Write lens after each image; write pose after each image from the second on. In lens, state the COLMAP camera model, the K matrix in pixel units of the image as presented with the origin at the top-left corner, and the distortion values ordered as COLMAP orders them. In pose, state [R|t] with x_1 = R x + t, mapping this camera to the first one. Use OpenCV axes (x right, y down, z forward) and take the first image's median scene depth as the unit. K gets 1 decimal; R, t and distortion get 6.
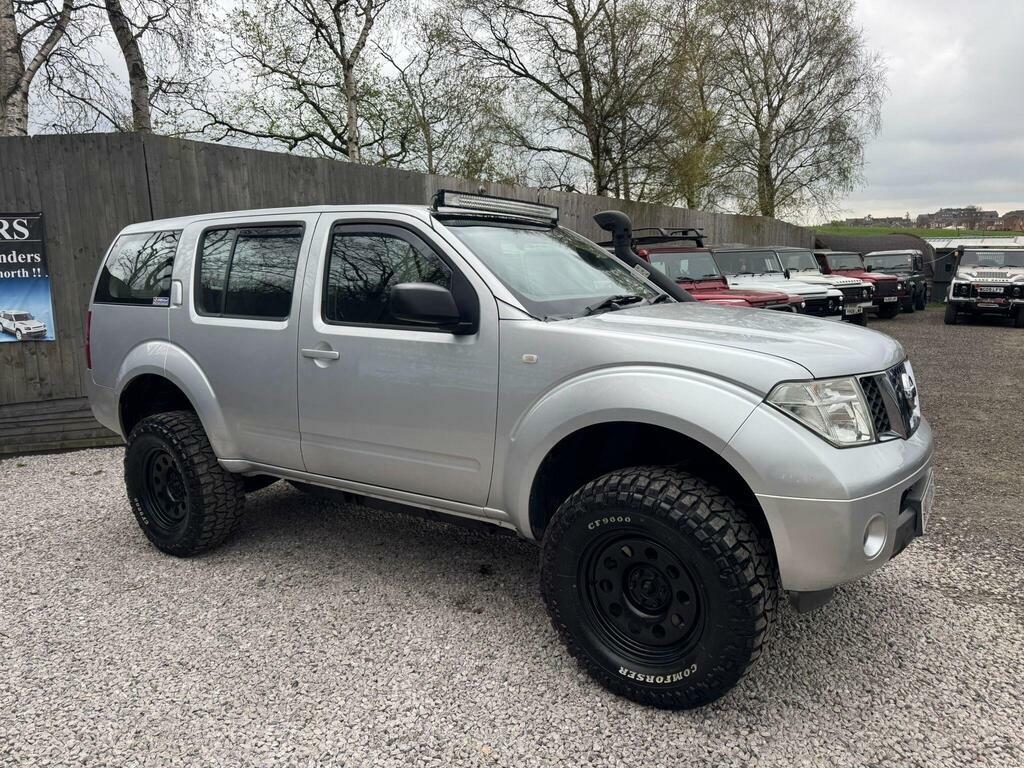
lens RADIAL K [[721.0, 0, 514.4], [0, 721.0, 388.2], [0, 0, 1]] dist [0.003995, -0.000138]
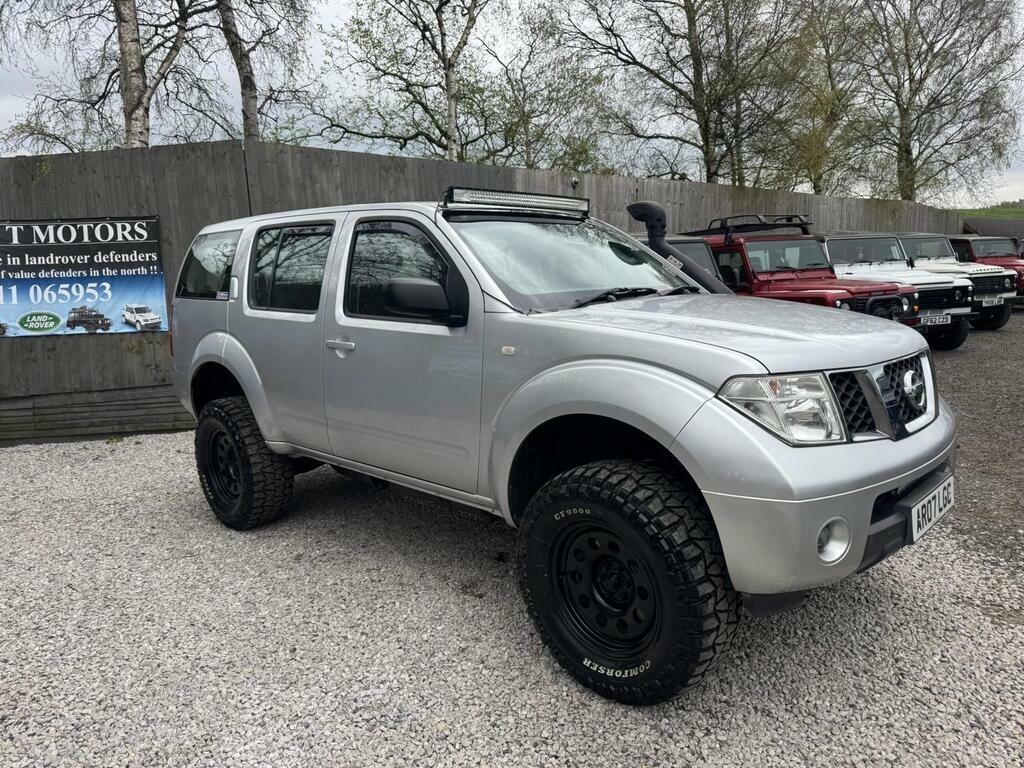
lens RADIAL K [[722.3, 0, 515.5], [0, 722.3, 384.9], [0, 0, 1]] dist [0.008980, -0.006492]
pose [[0.984913, 0.016520, -0.172257, 0.135460], [-0.015503, 0.999854, 0.007247, 0.000057], [0.172352, -0.004467, 0.985025, -0.004122]]
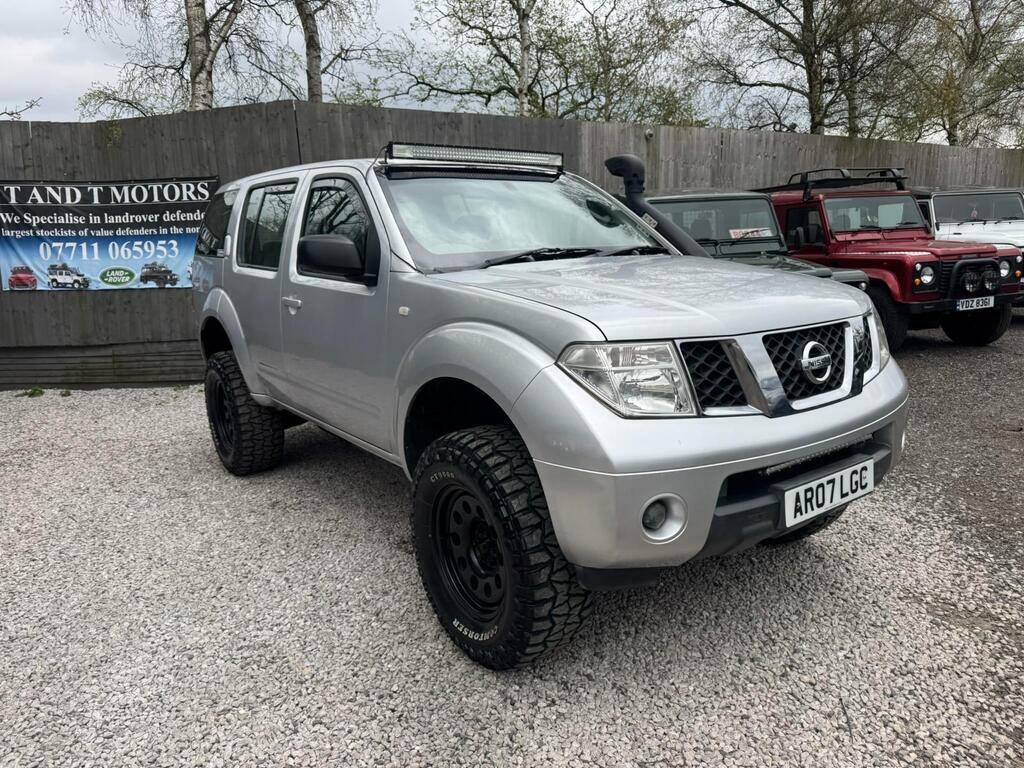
lens RADIAL K [[723.9, 0, 514.7], [0, 723.9, 389.9], [0, 0, 1]] dist [0.013986, -0.010726]
pose [[0.942668, 0.063451, -0.327644, 0.333065], [-0.041938, 0.996499, 0.072321, -0.006431], [0.331086, -0.054434, 0.942029, 0.055456]]
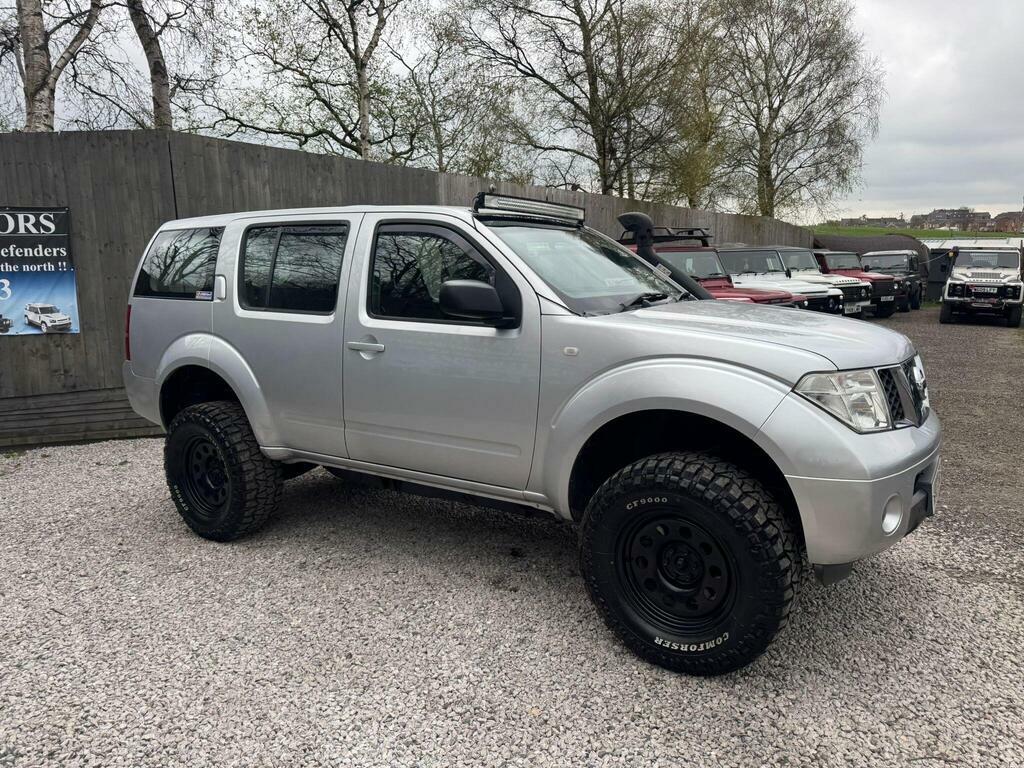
lens RADIAL K [[718.6, 0, 527.9], [0, 718.6, 382.4], [0, 0, 1]] dist [0.010712, -0.007553]
pose [[0.999777, 0.004466, 0.020621, -0.042528], [-0.004405, 0.999986, -0.003006, 0.005677], [-0.020634, 0.002915, 0.999783, -0.045826]]
